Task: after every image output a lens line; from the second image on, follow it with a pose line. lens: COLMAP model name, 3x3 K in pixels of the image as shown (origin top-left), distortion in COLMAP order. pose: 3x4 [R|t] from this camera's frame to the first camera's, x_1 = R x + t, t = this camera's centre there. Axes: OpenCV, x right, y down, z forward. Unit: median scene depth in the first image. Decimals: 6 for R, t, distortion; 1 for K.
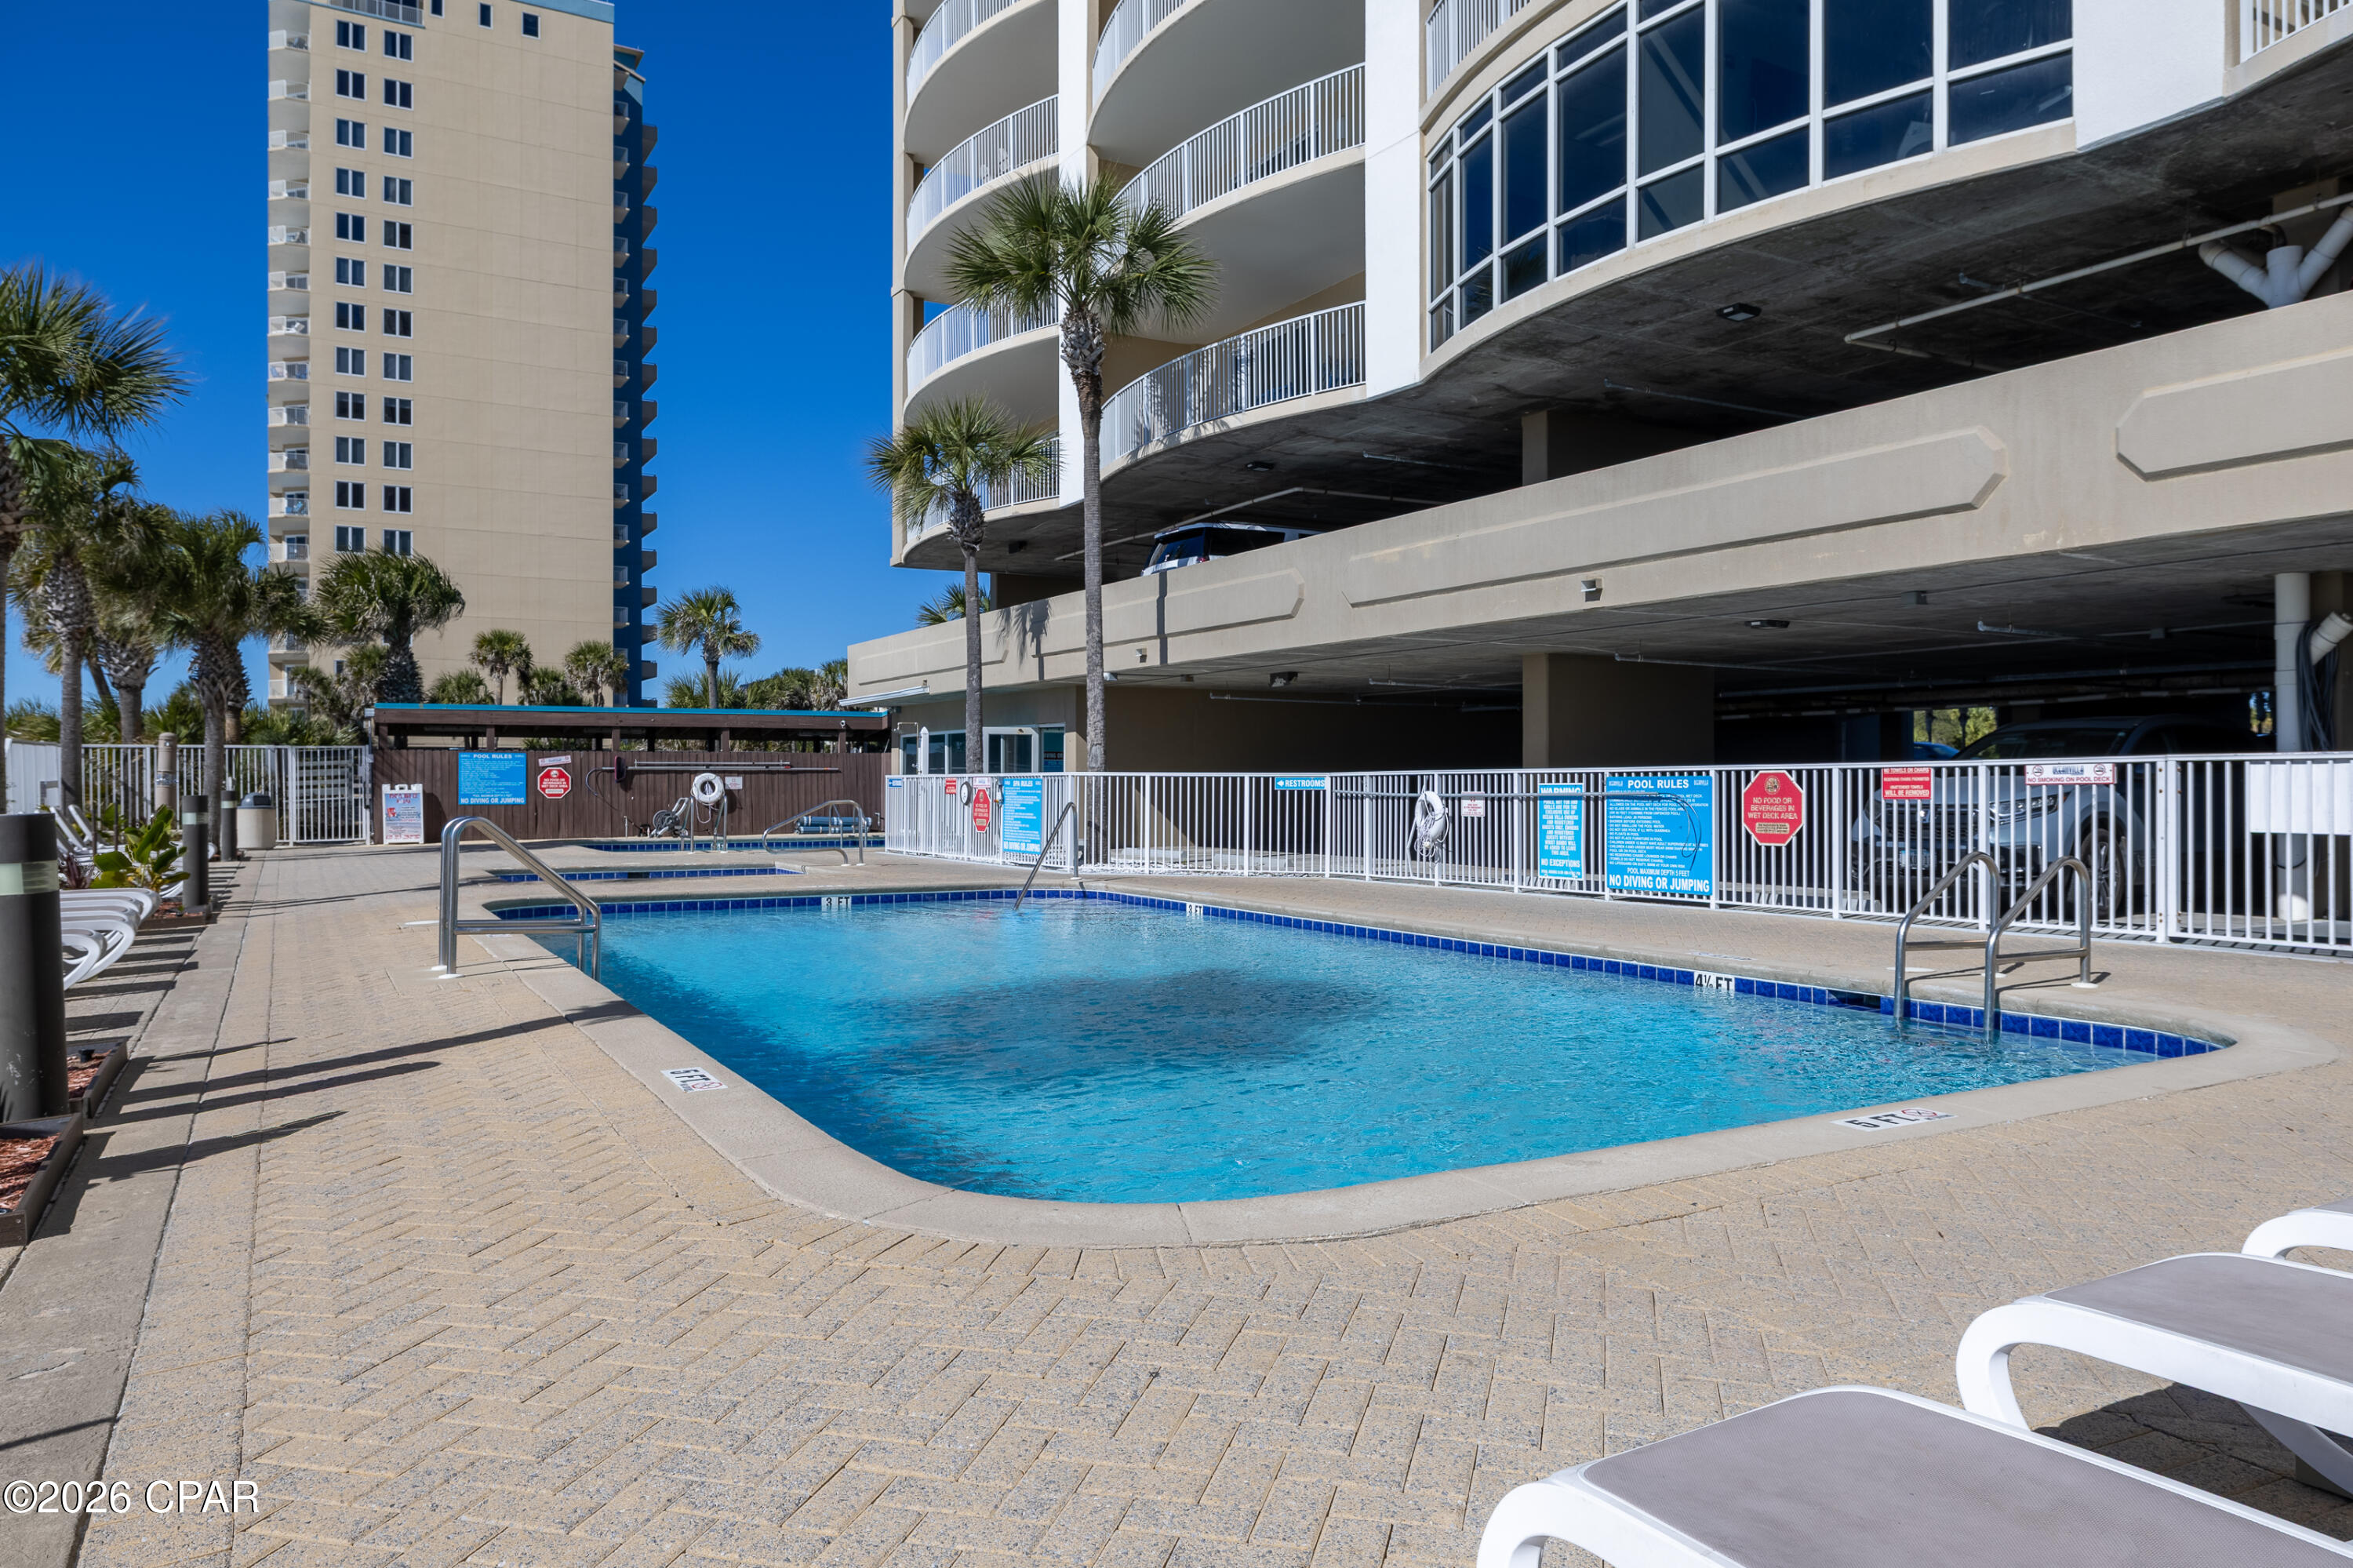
lens RADIAL K [[1569.6, 0, 1176.5], [0, 1569.6, 784.0], [0, 0, 1]] dist [-0.008799, 0.002788]
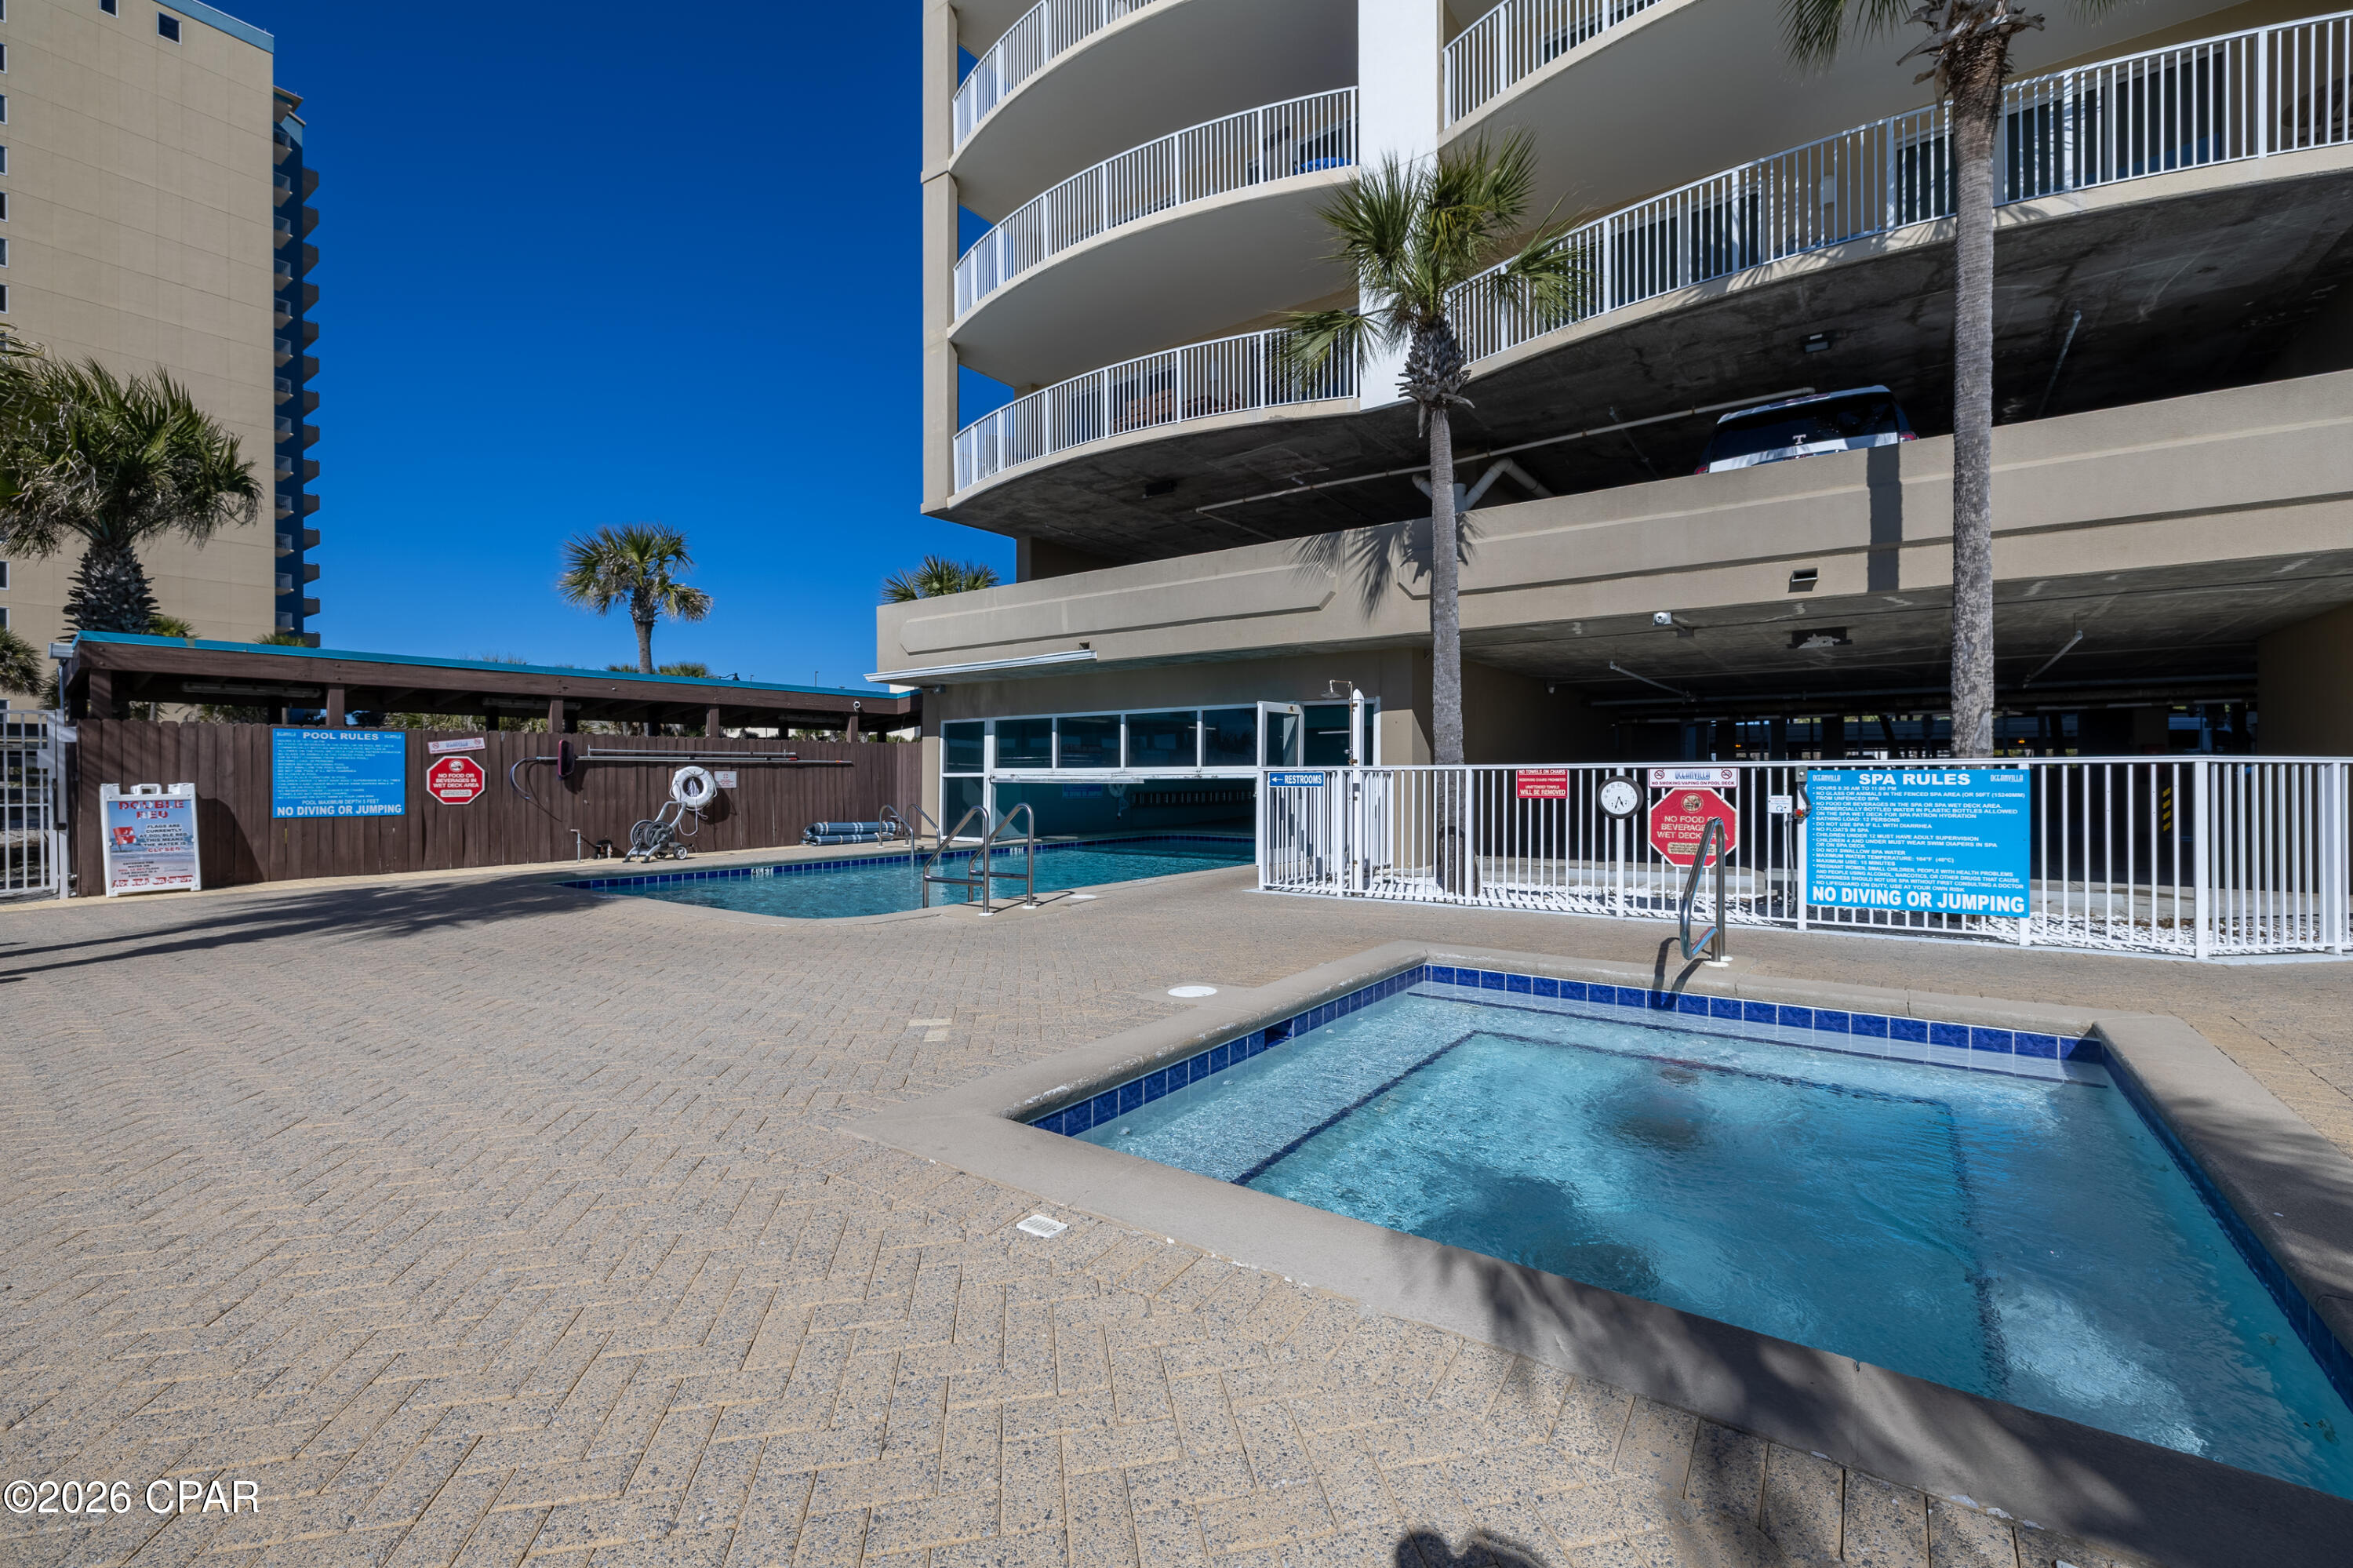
lens RADIAL K [[998.3, 0, 1171.9], [0, 998.3, 776.4], [0, 0, 1]] dist [0.002120, 0.000260]
pose [[0.912981, -0.000280, 0.408001, -0.285719], [0.001647, 0.999994, -0.002999, -0.000553], [-0.407998, 0.003410, 0.912976, 0.492737]]
